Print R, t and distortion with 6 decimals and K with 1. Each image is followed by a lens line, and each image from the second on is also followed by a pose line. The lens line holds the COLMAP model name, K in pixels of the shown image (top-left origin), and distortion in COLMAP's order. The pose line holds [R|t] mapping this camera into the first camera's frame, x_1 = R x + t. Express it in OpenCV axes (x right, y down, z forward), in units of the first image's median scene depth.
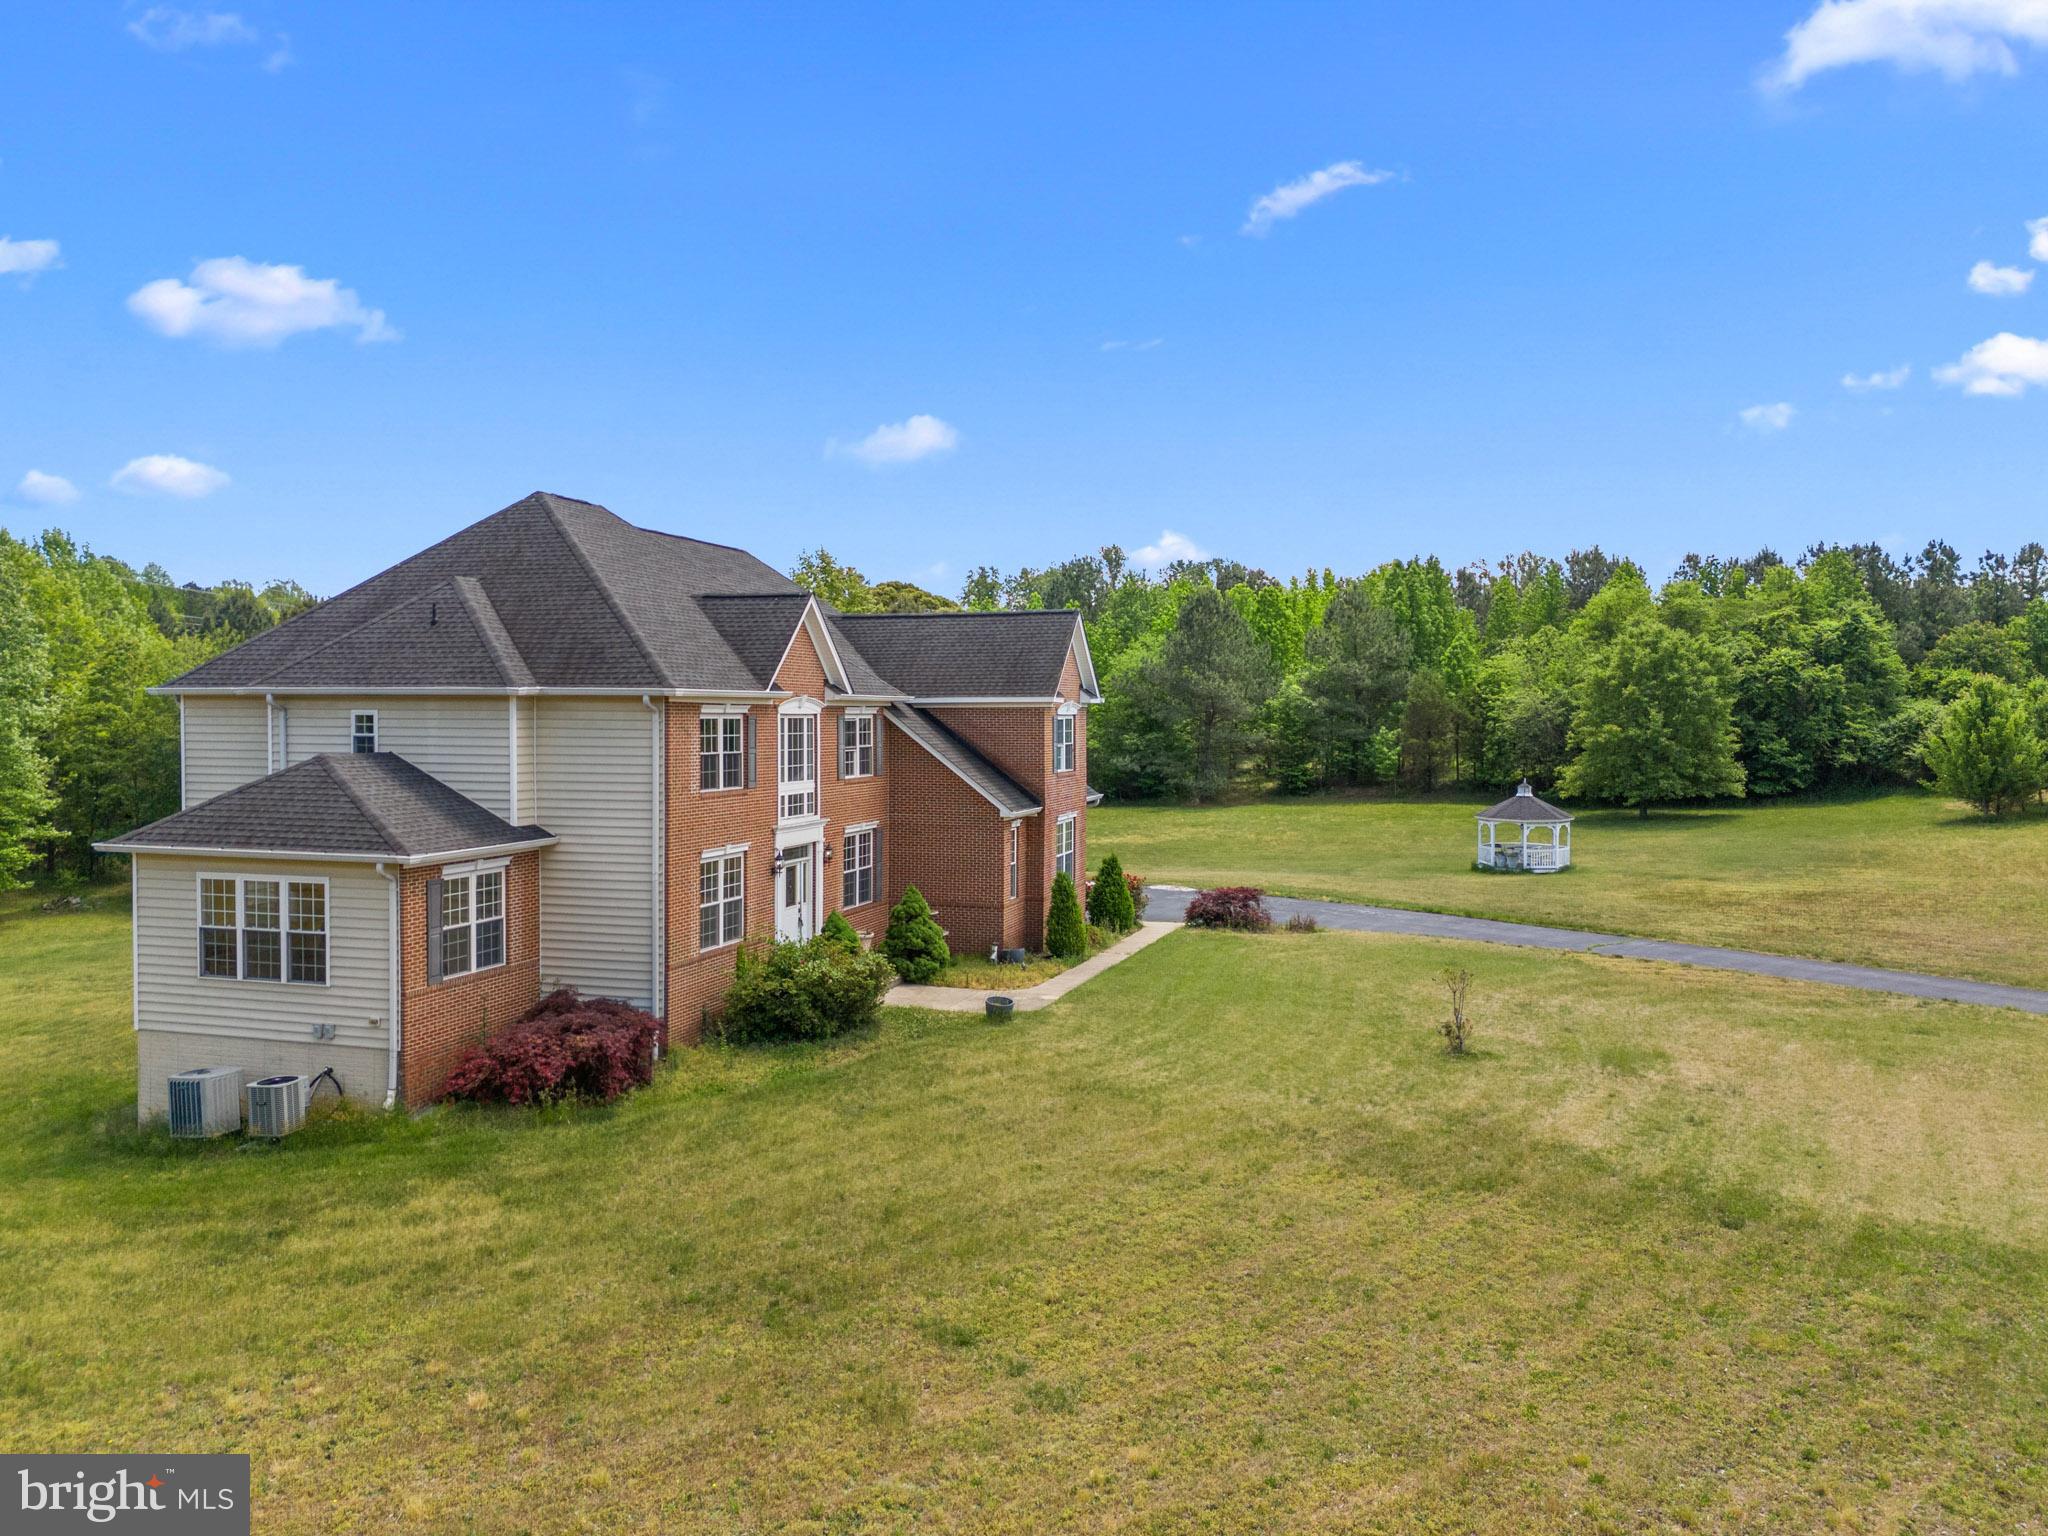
lens RADIAL K [[1496.8, 0, 1028.8], [0, 1496.8, 768.7], [0, 0, 1]] dist [0.078117, -0.080690]
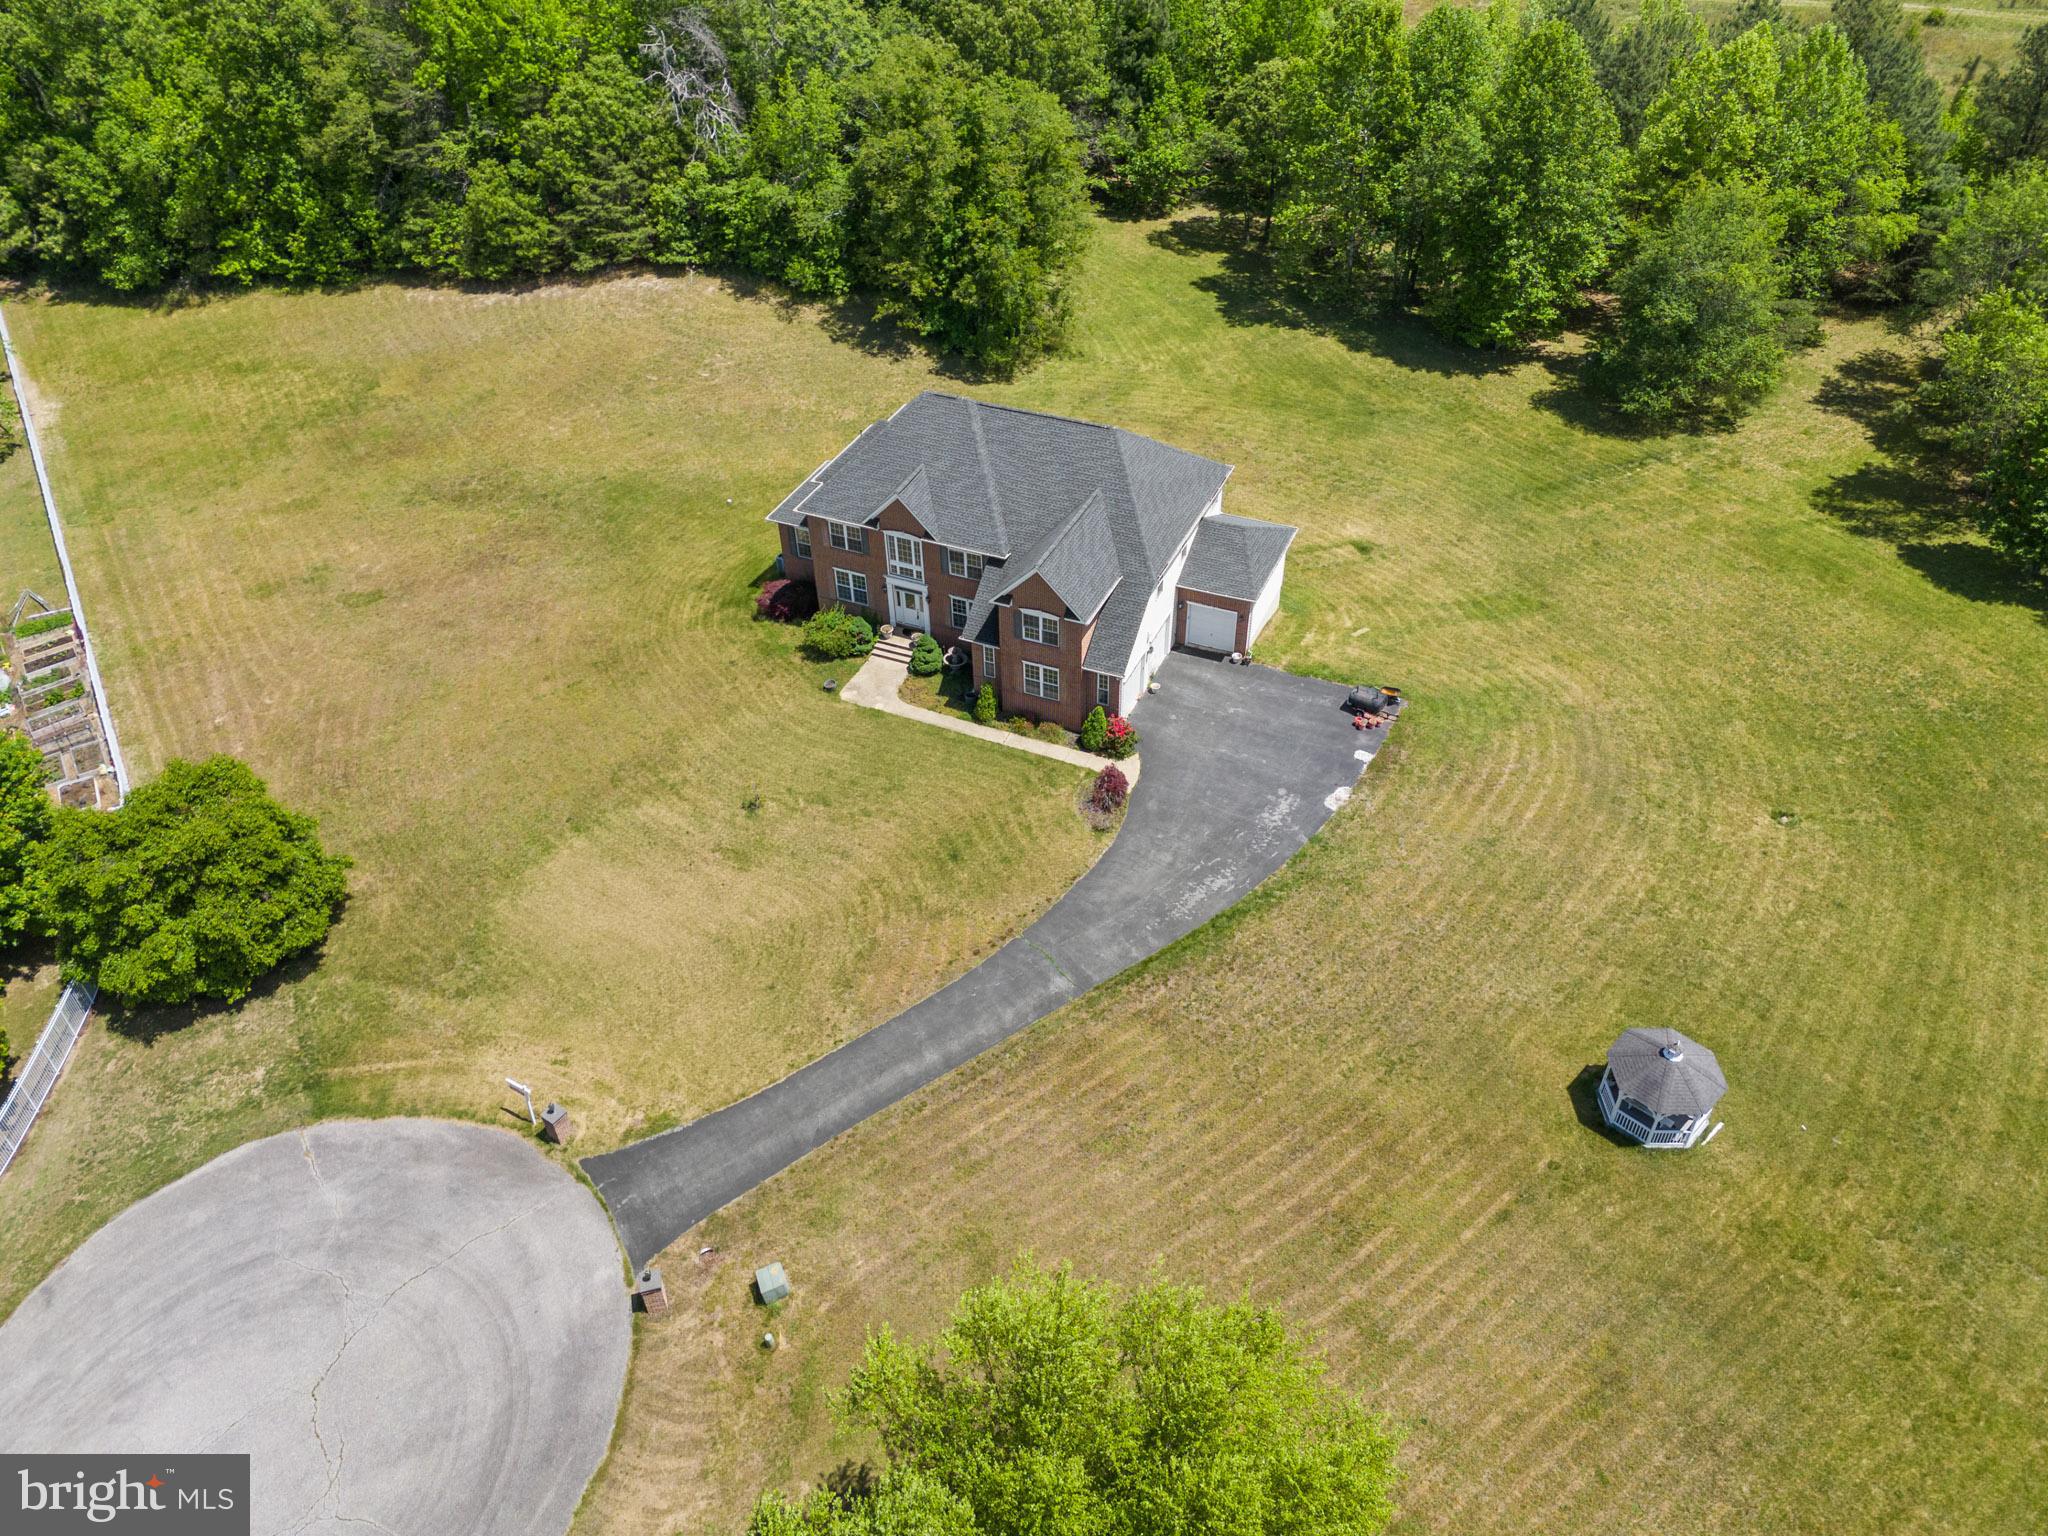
lens RADIAL K [[1525.9, 0, 1027.7], [0, 1525.9, 740.1], [0, 0, 1]] dist [0.099751, -0.119510]
pose [[-0.103748, 0.628962, -0.770483, 1.975082], [-0.019173, 0.773255, 0.633806, -1.395624], [0.994419, 0.080528, -0.068164, 1.527394]]
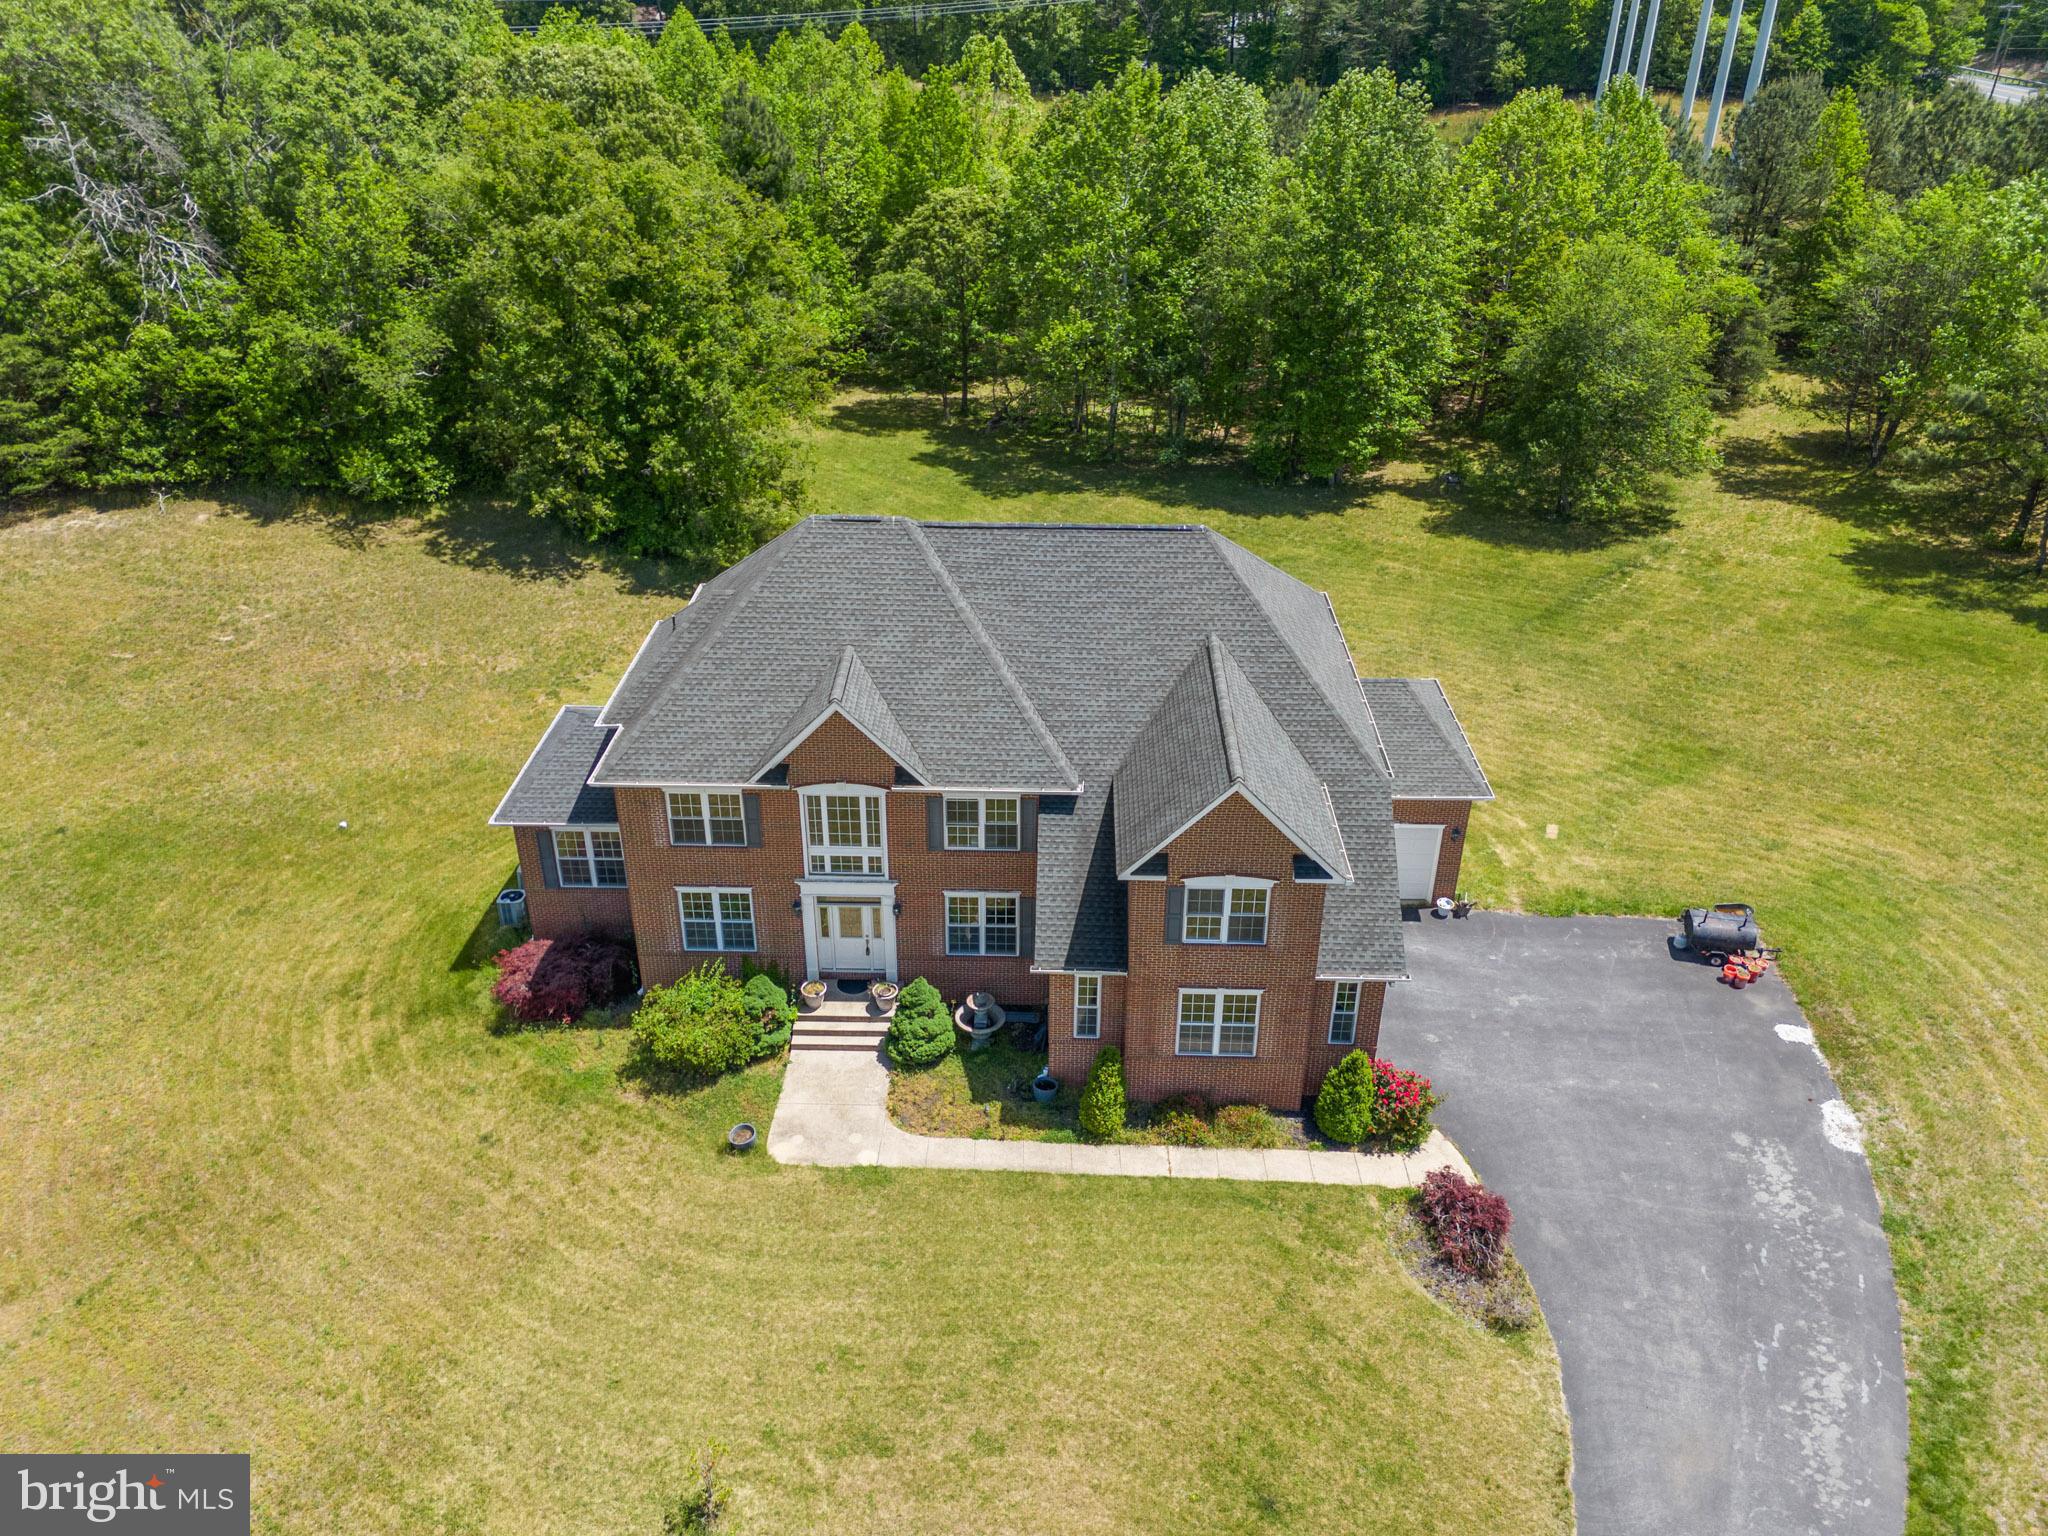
lens RADIAL K [[1509.0, 0, 1027.3], [0, 1509.0, 760.4], [0, 0, 1]] dist [0.079799, -0.080022]
pose [[0.277735, 0.463394, -0.841504, 0.879528], [-0.041248, 0.880911, 0.471481, -0.644770], [0.959772, -0.096236, 0.263774, 0.946334]]
